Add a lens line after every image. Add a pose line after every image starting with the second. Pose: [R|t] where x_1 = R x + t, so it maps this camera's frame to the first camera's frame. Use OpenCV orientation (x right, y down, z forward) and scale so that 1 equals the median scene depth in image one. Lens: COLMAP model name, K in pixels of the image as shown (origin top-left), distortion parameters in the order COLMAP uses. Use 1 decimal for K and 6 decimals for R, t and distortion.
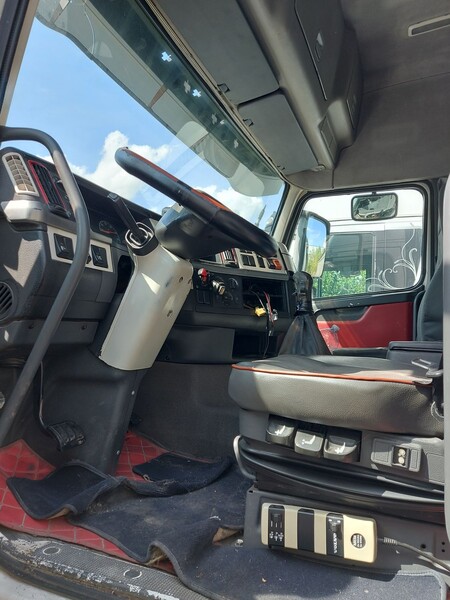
lens RADIAL K [[411.4, 0, 231.1], [0, 411.4, 298.6], [0, 0, 1]] dist [0.062071, -0.001832]
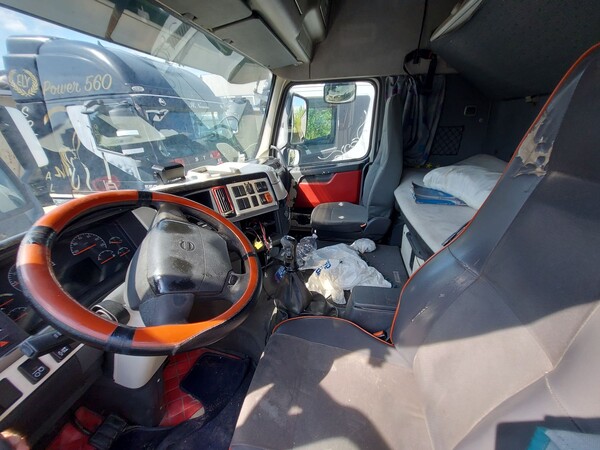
lens RADIAL K [[235.2, 0, 300.0], [0, 235.2, 225.0], [0, 0, 1]] dist [0.000284, 0.000072]
pose [[0.979455, -0.120469, 0.161725, 0.049147], [0.040422, 0.902965, 0.427810, -0.189001], [-0.197570, -0.412483, 0.889283, 0.196648]]
